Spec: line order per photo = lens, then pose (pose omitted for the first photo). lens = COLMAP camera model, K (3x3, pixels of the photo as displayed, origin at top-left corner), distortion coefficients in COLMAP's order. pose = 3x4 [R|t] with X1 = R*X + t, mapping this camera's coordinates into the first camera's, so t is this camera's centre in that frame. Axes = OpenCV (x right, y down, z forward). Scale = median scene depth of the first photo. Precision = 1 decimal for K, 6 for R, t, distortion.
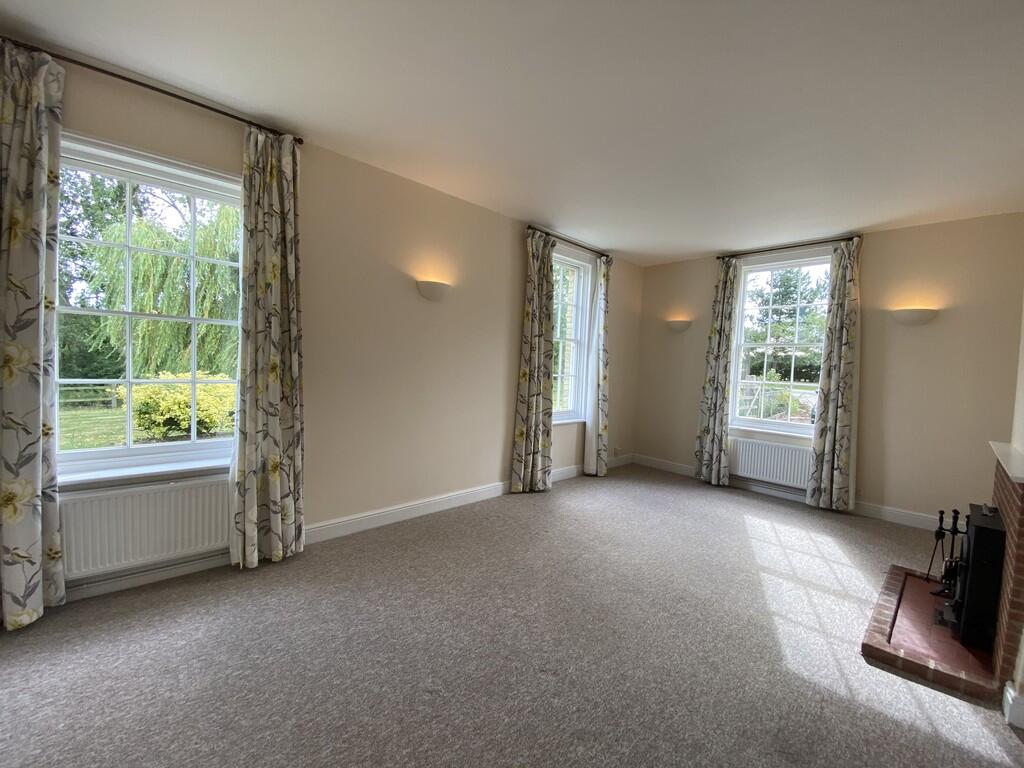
lens RADIAL K [[414.2, 0, 508.0], [0, 414.2, 382.8], [0, 0, 1]] dist [0.026418, -0.022865]
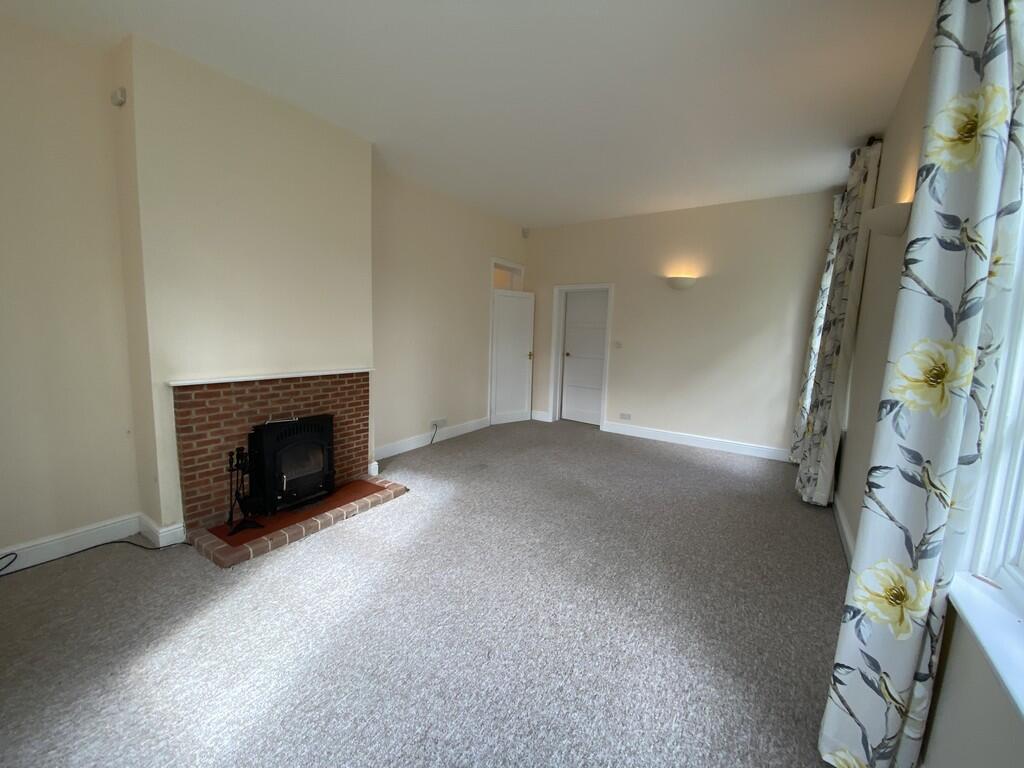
lens RADIAL K [[414.2, 0, 508.0], [0, 414.2, 382.8], [0, 0, 1]] dist [0.026418, -0.022865]
pose [[-0.967782, -0.037586, -0.248968, 0.427039], [-0.078963, 0.984219, 0.158358, -0.034905], [0.239087, 0.172915, -0.955478, 1.249066]]
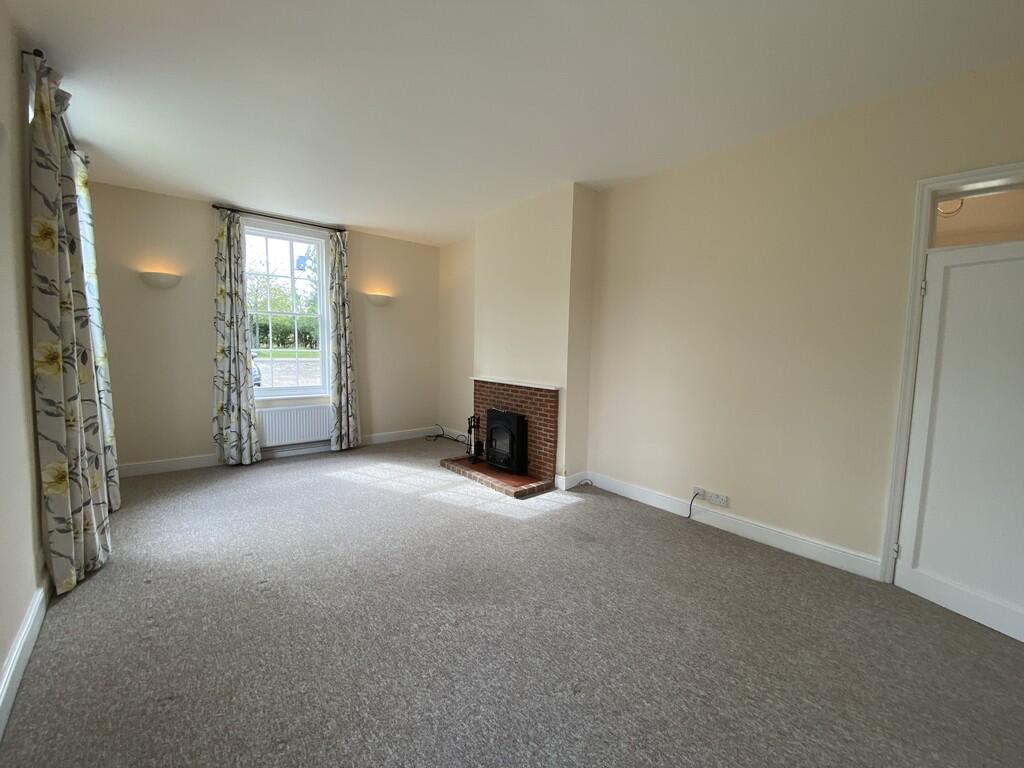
lens RADIAL K [[414.2, 0, 508.0], [0, 414.2, 382.8], [0, 0, 1]] dist [0.026418, -0.022865]
pose [[0.056606, -0.124692, 0.990579, -0.426834], [0.029096, 0.991955, 0.123203, -0.035903], [-0.997973, 0.021848, 0.059779, 0.435354]]
